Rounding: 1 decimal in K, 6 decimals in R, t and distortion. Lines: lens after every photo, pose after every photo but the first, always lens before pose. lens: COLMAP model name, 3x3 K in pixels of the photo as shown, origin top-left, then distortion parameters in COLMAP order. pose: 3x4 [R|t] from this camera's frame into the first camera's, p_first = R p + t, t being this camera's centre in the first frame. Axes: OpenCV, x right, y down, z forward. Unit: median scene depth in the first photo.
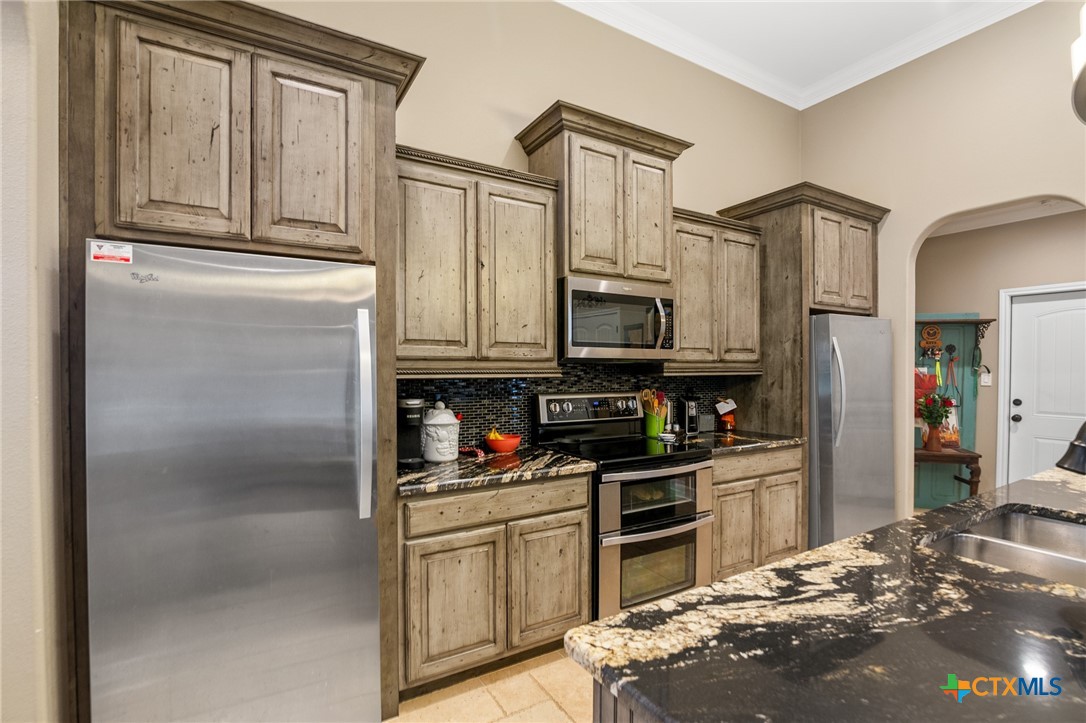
lens RADIAL K [[499.7, 0, 551.2], [0, 499.7, 369.6], [0, 0, 1]] dist [-0.012837, 0.003405]
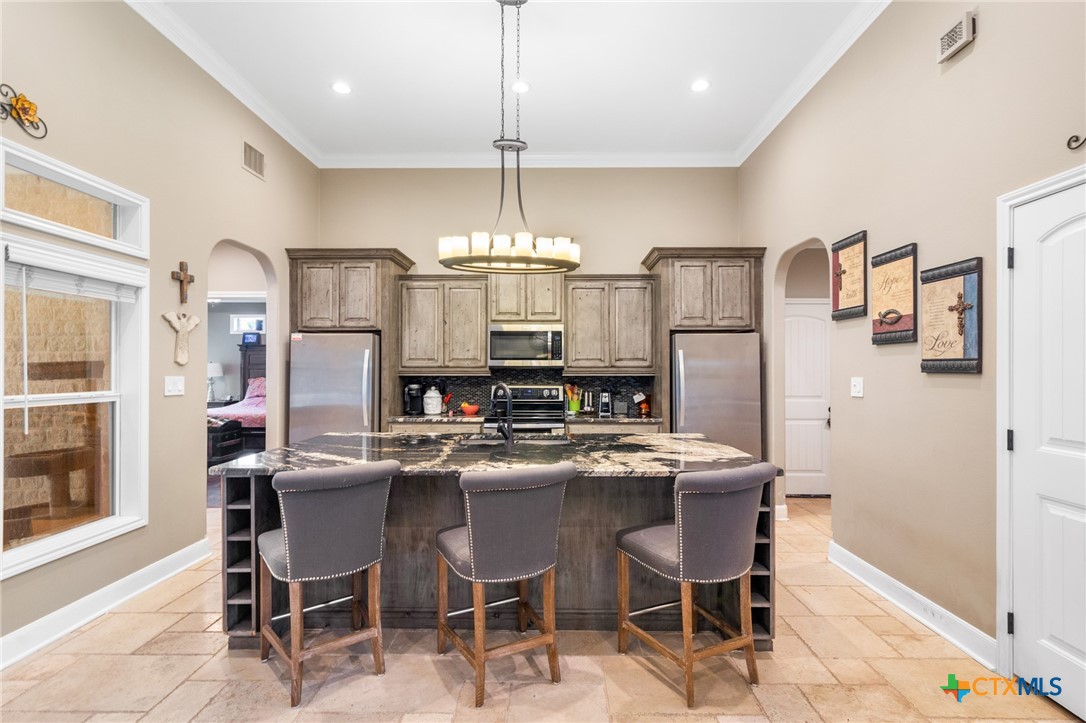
lens RADIAL K [[499.7, 0, 553.8], [0, 499.7, 367.9], [0, 0, 1]] dist [-0.012837, 0.003405]
pose [[0.861553, -0.002507, -0.507662, 1.334629], [-0.002467, 0.999955, -0.009124, 0.001541], [0.507662, 0.009113, 0.861508, -0.592766]]
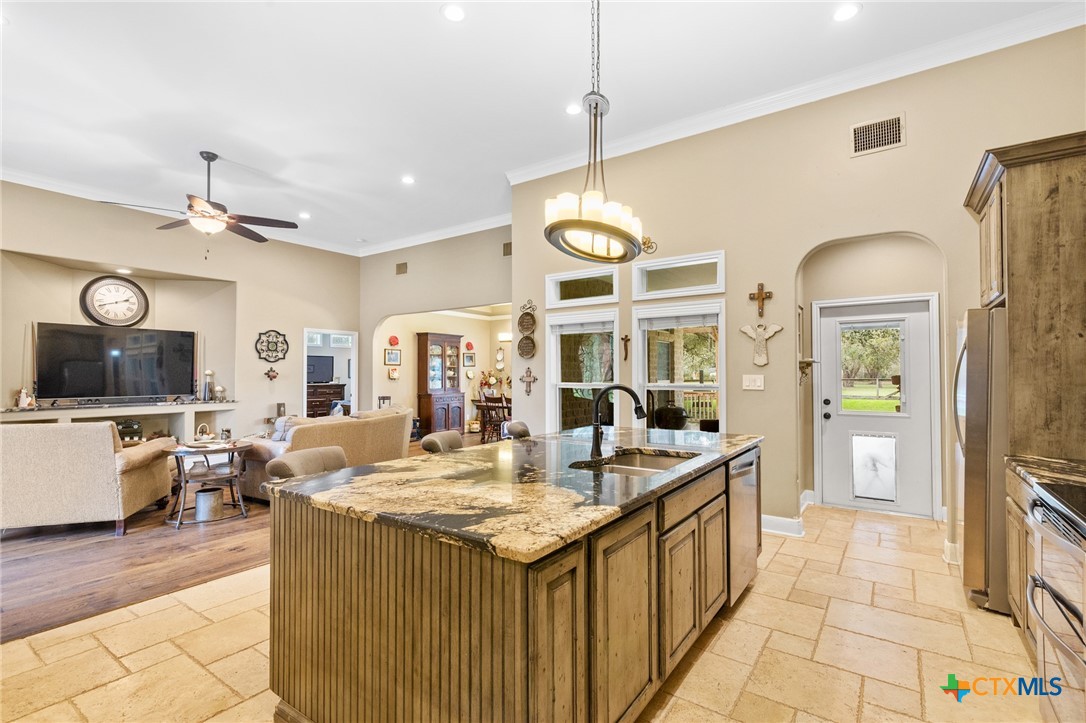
lens RADIAL K [[499.7, 0, 542.0], [0, 499.7, 370.9], [0, 0, 1]] dist [-0.012837, 0.003405]
pose [[-0.915478, -0.005931, -0.402325, 1.134675], [-0.004648, 0.999981, -0.004165, 0.011399], [0.402342, -0.001943, -0.915487, 1.369611]]
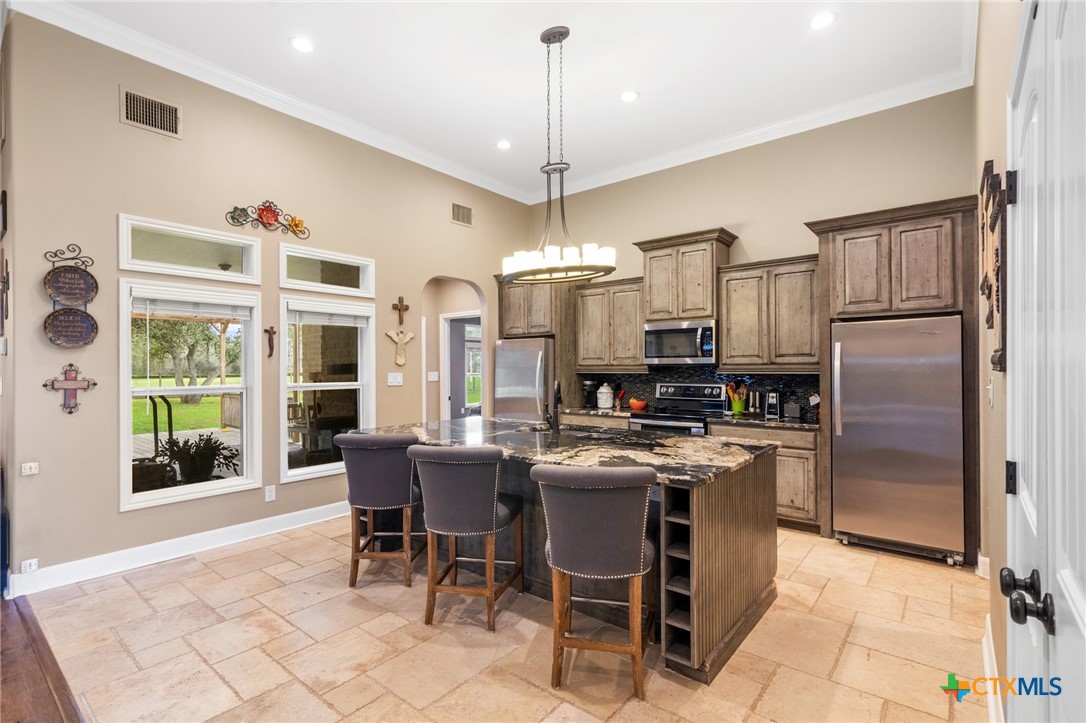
lens RADIAL K [[499.7, 0, 560.1], [0, 499.7, 367.0], [0, 0, 1]] dist [-0.012837, 0.003405]
pose [[0.370129, -0.005062, -0.928967, 1.927575], [-0.000883, 0.999983, -0.005801, 0.001092], [0.928980, 0.002968, 0.370118, -0.075975]]
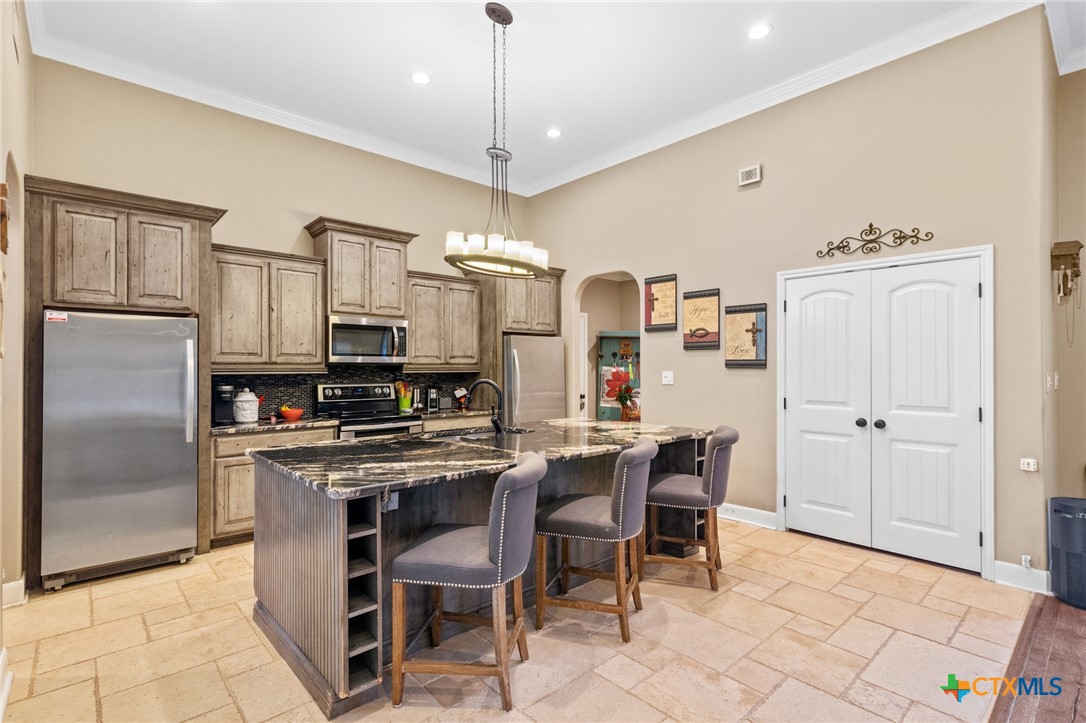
lens RADIAL K [[505.2, 0, 544.2], [0, 505.2, 359.4], [0, 0, 1]] dist [0.000671, 0.004936]
pose [[0.979820, 0.000231, 0.199881, 0.440431], [0.003881, 0.999789, -0.020181, 0.004557], [-0.199844, 0.020549, 0.979612, -0.921008]]
